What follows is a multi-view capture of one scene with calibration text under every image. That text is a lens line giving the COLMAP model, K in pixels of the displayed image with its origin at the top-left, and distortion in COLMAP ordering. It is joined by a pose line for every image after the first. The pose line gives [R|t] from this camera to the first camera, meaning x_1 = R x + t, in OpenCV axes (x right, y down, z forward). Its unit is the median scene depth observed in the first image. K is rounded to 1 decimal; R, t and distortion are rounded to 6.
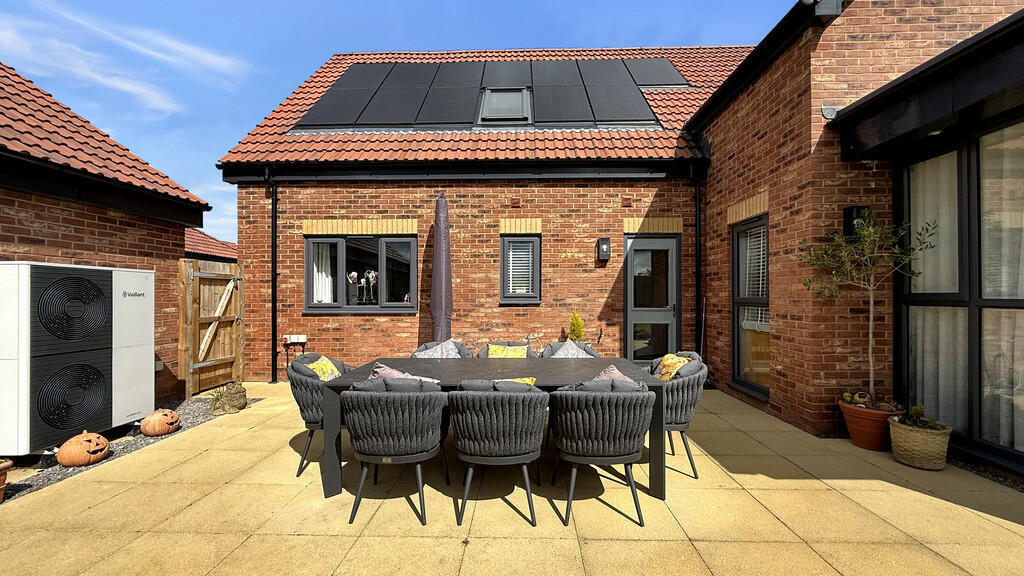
lens RADIAL K [[420.7, 0, 510.5], [0, 420.7, 290.3], [0, 0, 1]] dist [-0.013821, -0.000120]
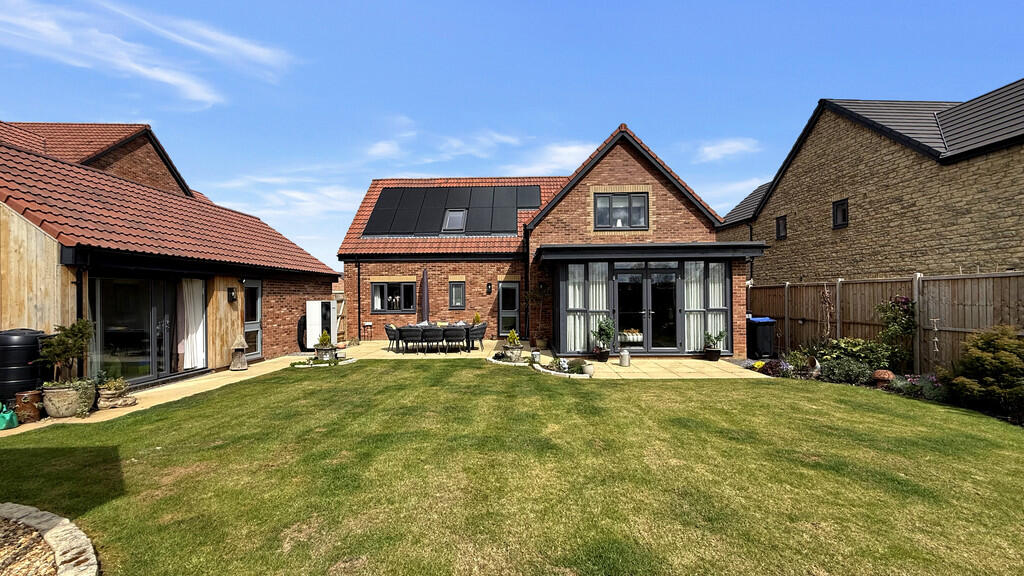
lens RADIAL K [[420.7, 0, 514.6], [0, 420.7, 294.5], [0, 0, 1]] dist [-0.013821, -0.000120]
pose [[0.999924, -0.006332, 0.010577, 0.340715], [0.006257, 0.999955, 0.007118, -0.071596], [-0.010621, -0.007051, 0.999919, -1.523426]]
